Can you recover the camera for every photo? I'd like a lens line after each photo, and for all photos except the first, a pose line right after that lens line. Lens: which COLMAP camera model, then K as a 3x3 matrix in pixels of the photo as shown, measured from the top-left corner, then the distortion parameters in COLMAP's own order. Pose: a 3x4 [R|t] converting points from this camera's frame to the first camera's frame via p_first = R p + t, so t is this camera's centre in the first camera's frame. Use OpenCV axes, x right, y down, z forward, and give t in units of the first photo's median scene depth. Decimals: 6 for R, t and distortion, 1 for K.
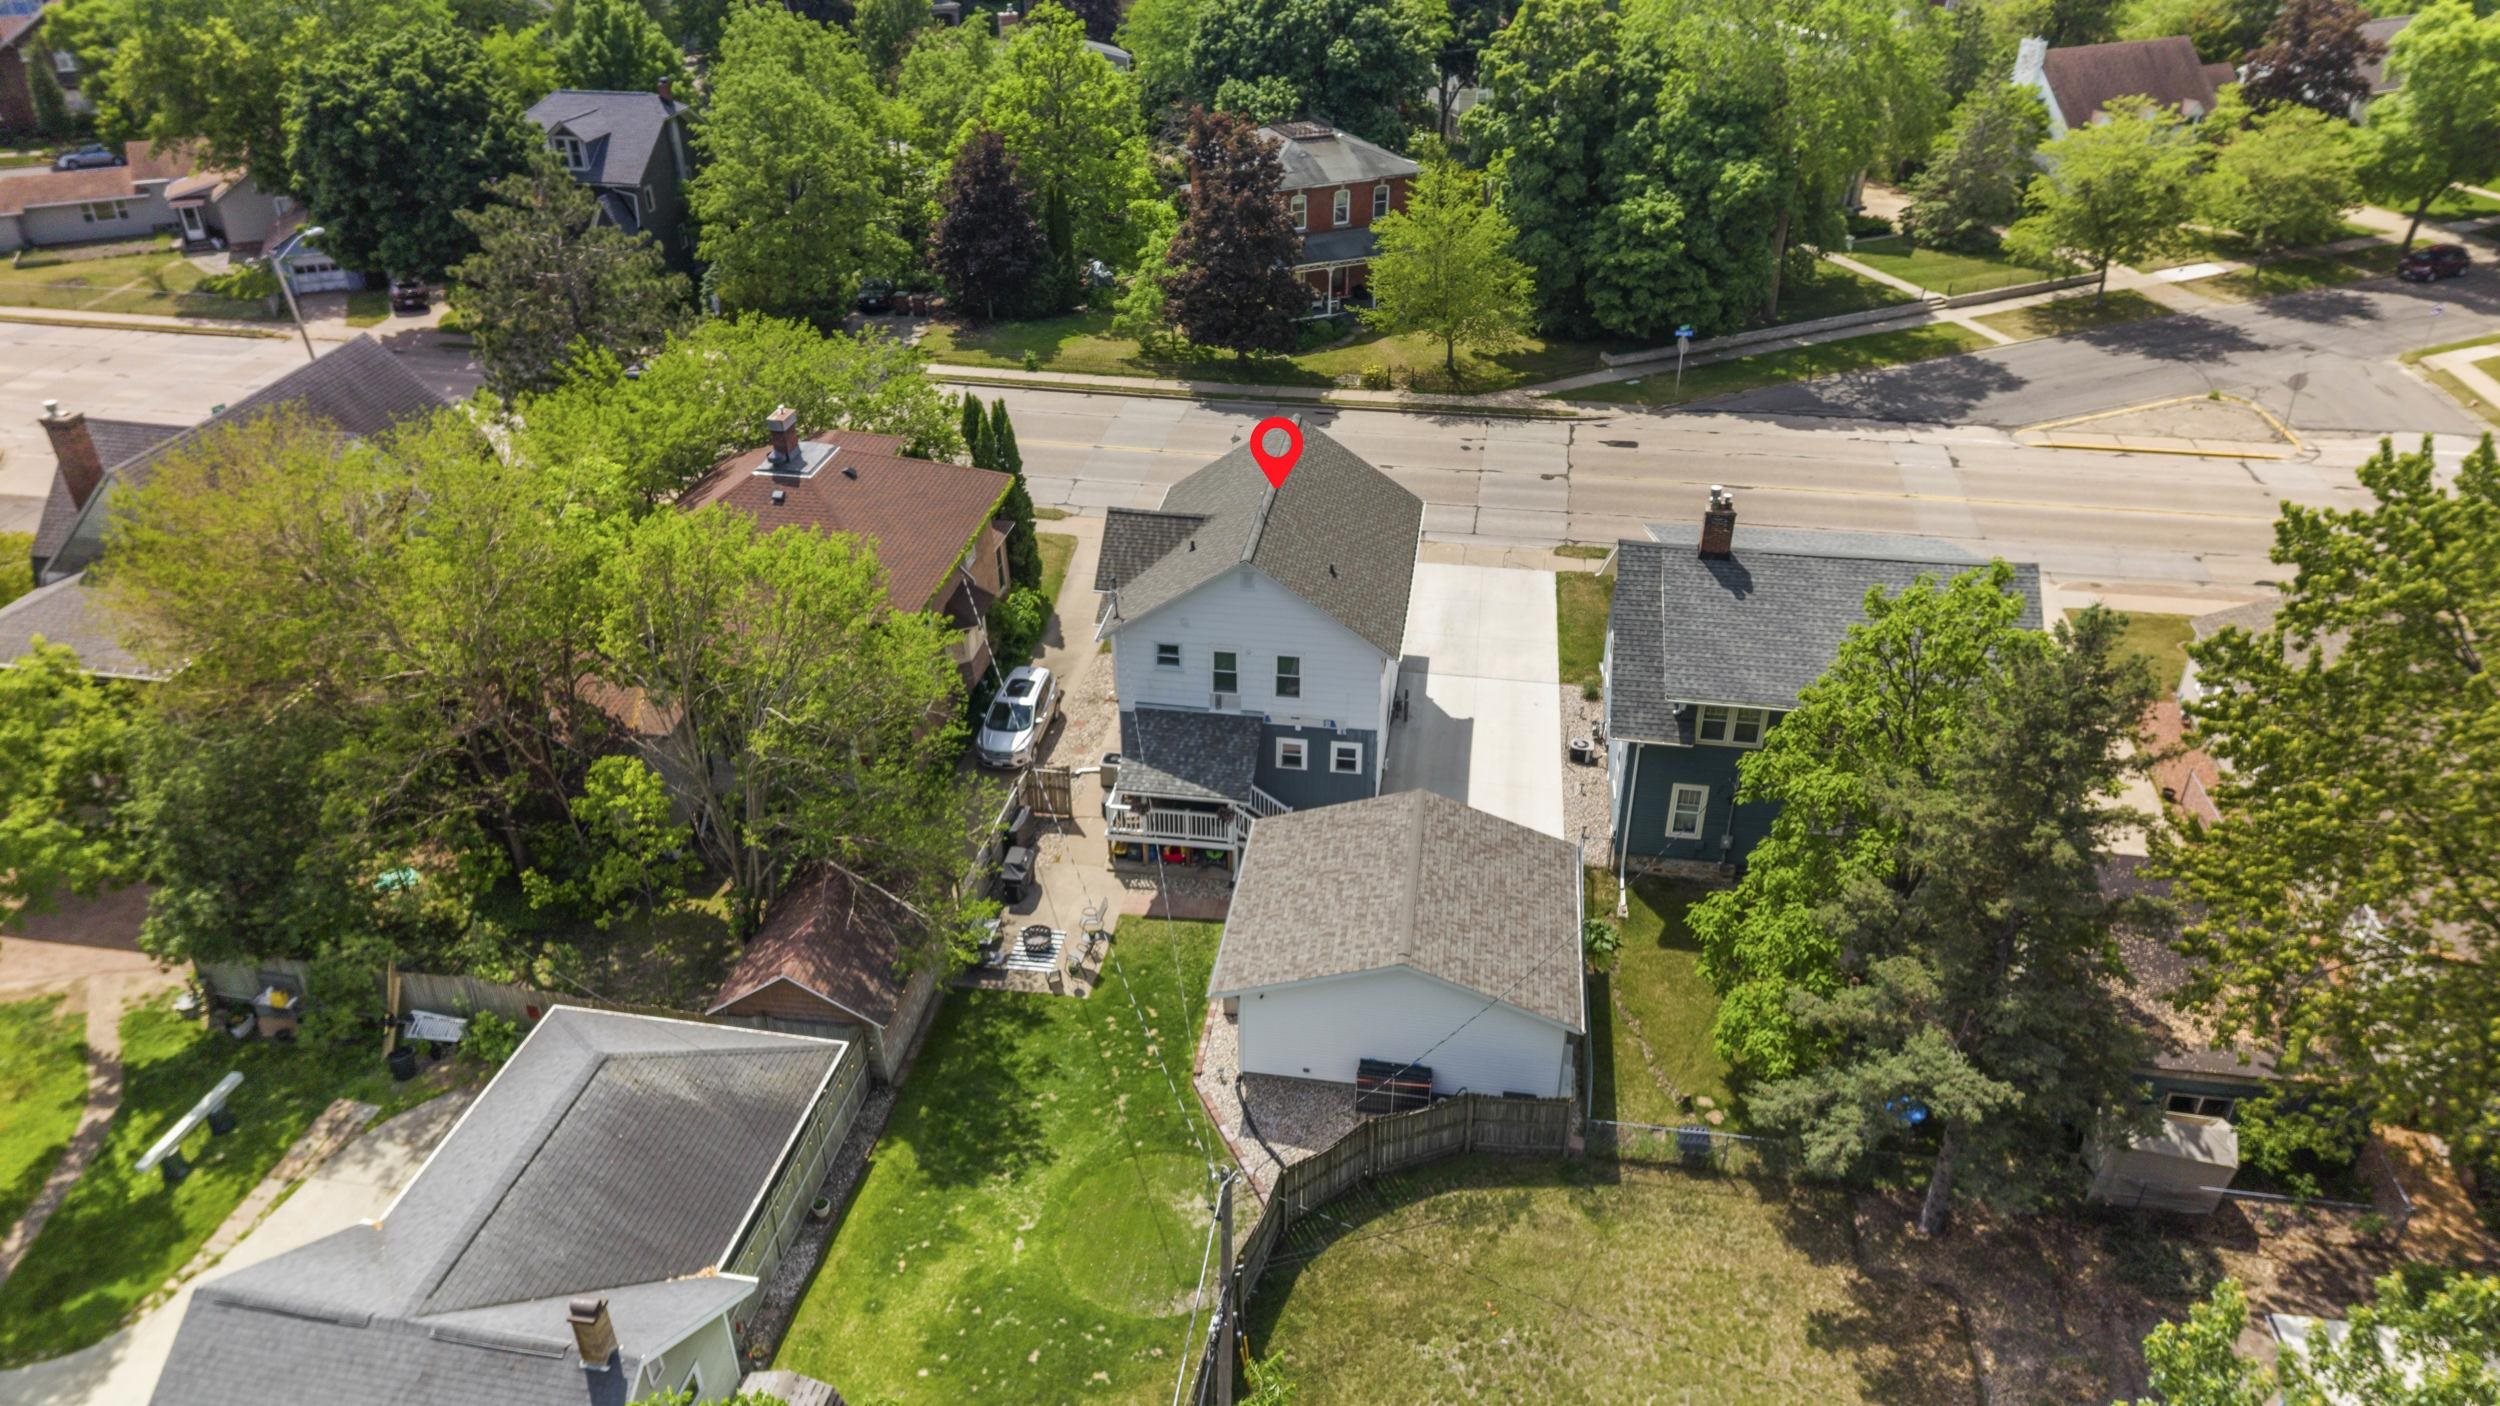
lens RADIAL K [[1674.8, 0, 1250.0], [0, 1674.8, 703.0], [0, 0, 1]] dist [0.032880, -0.030649]
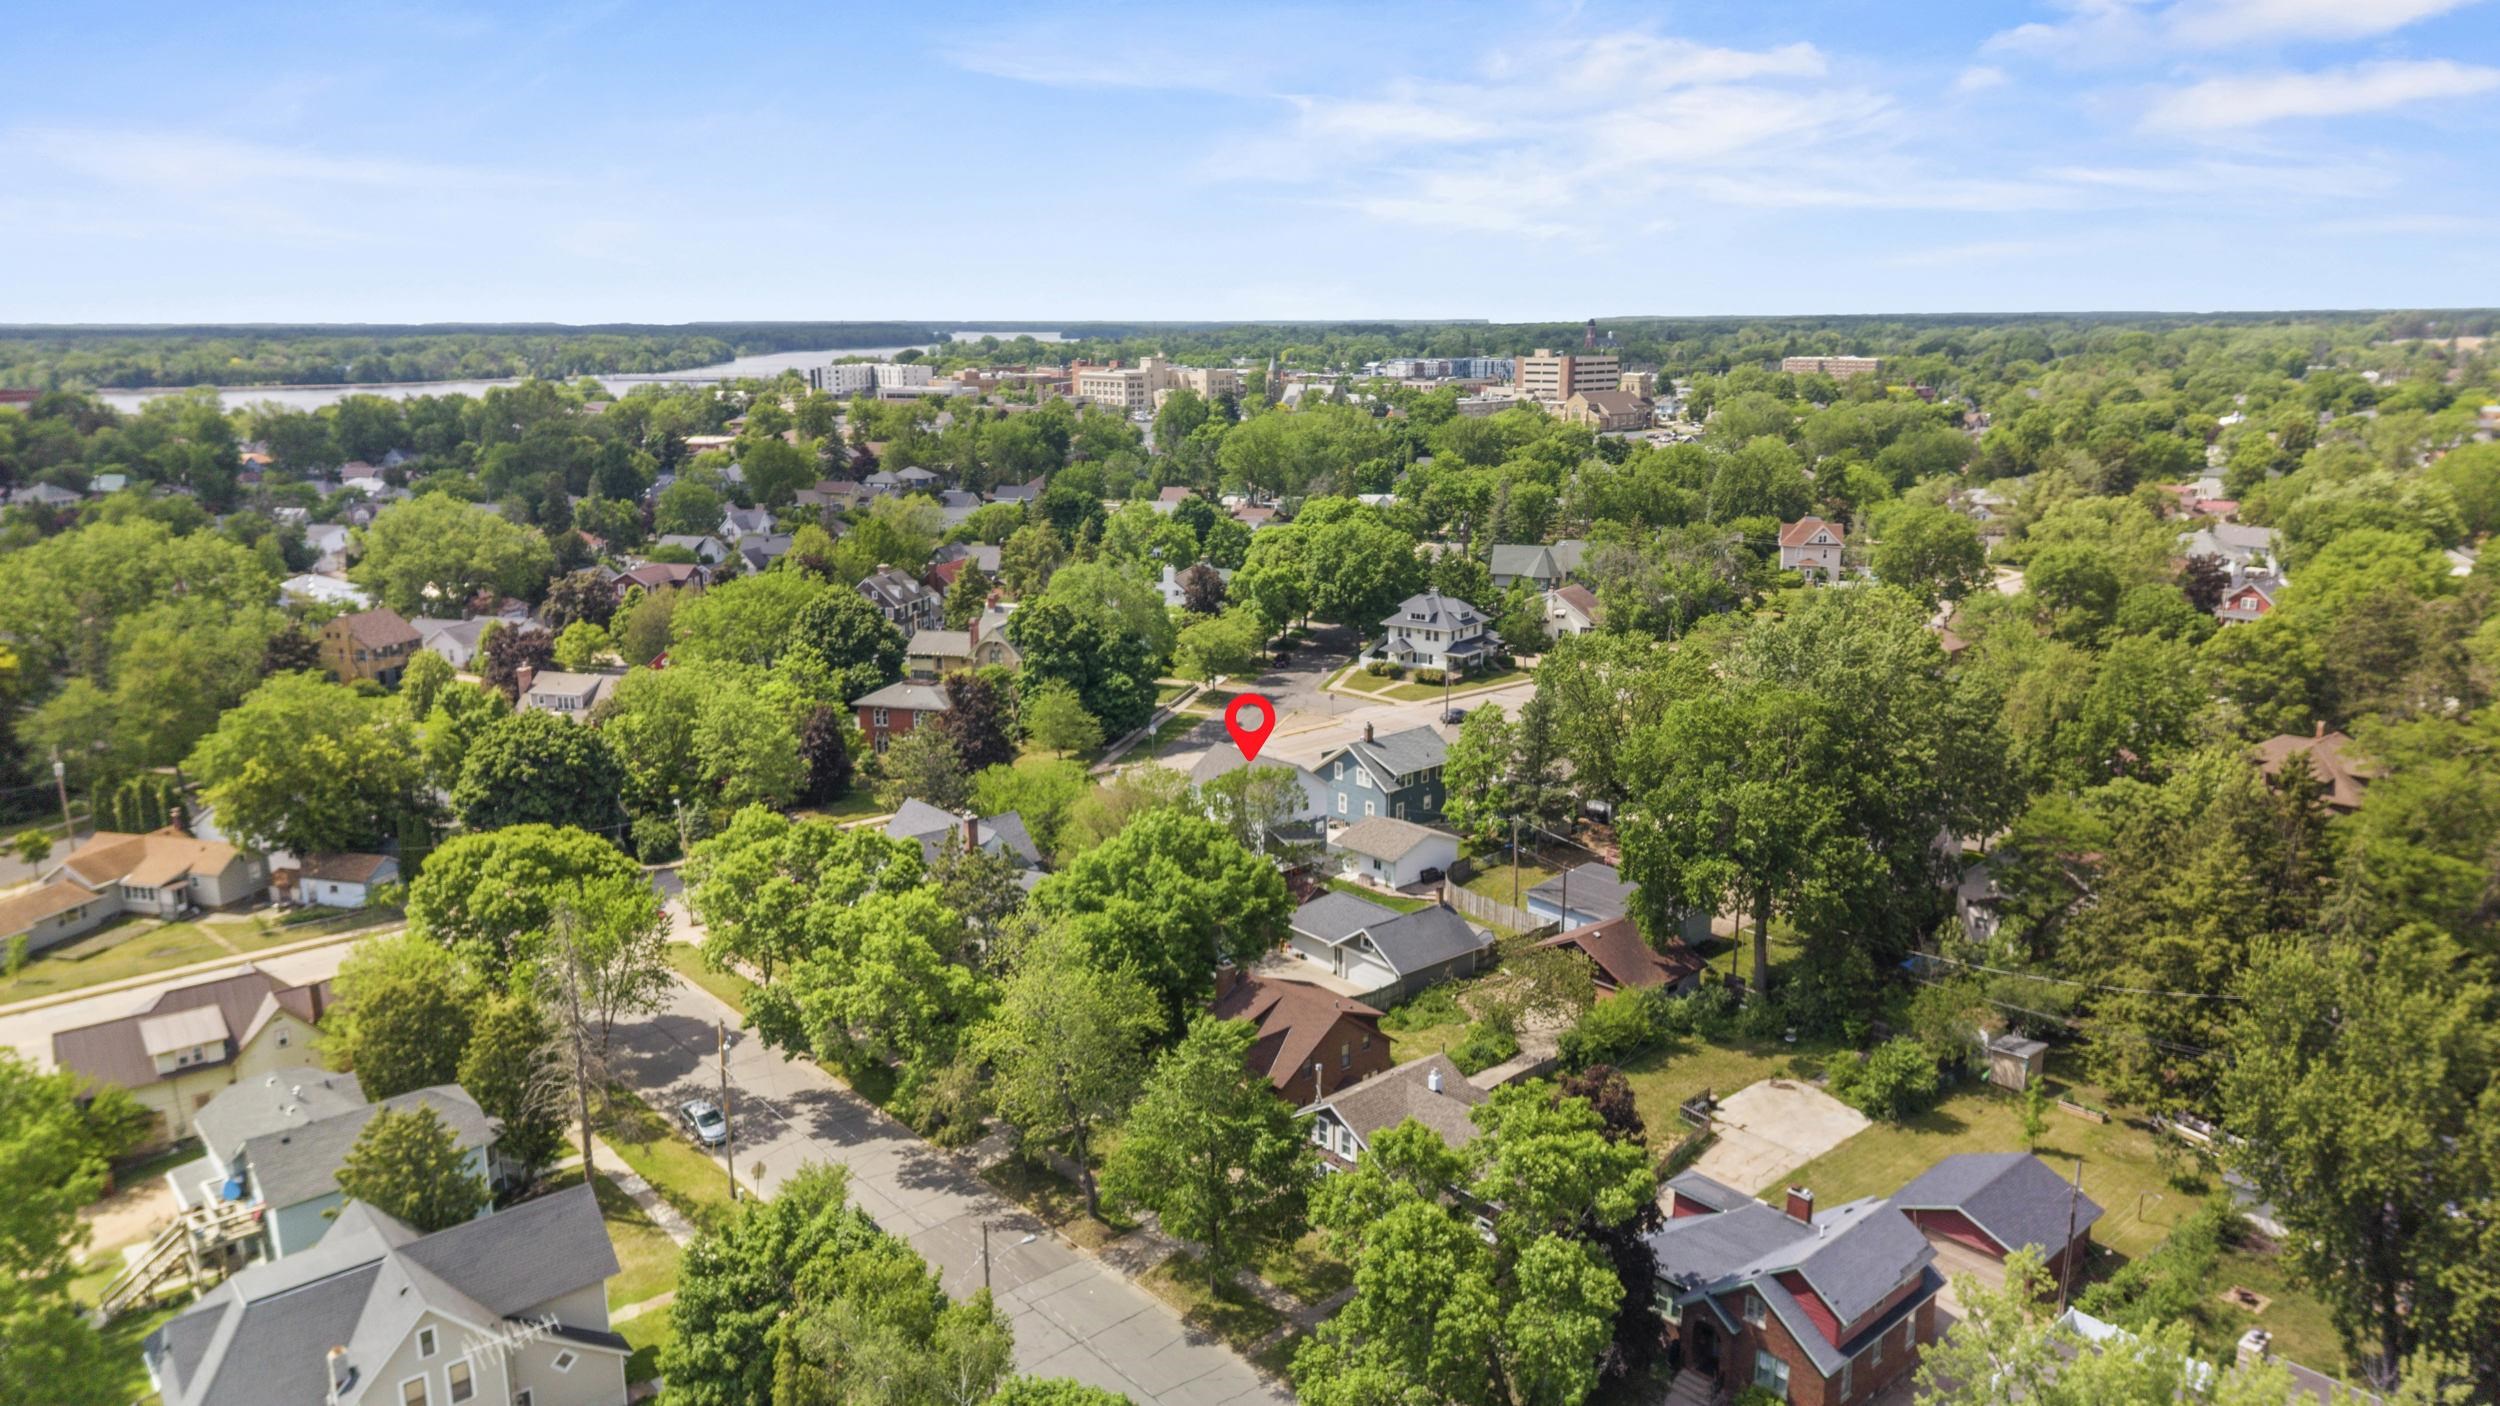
lens RADIAL K [[1650.7, 0, 1250.0], [0, 1650.7, 703.0], [0, 0, 1]] dist [0.173598, -0.318416]
pose [[0.633475, -0.172407, 0.754311, -2.291949], [0.398798, 0.908154, -0.127344, 0.162947], [-0.663076, 0.381487, 0.644049, -0.971444]]
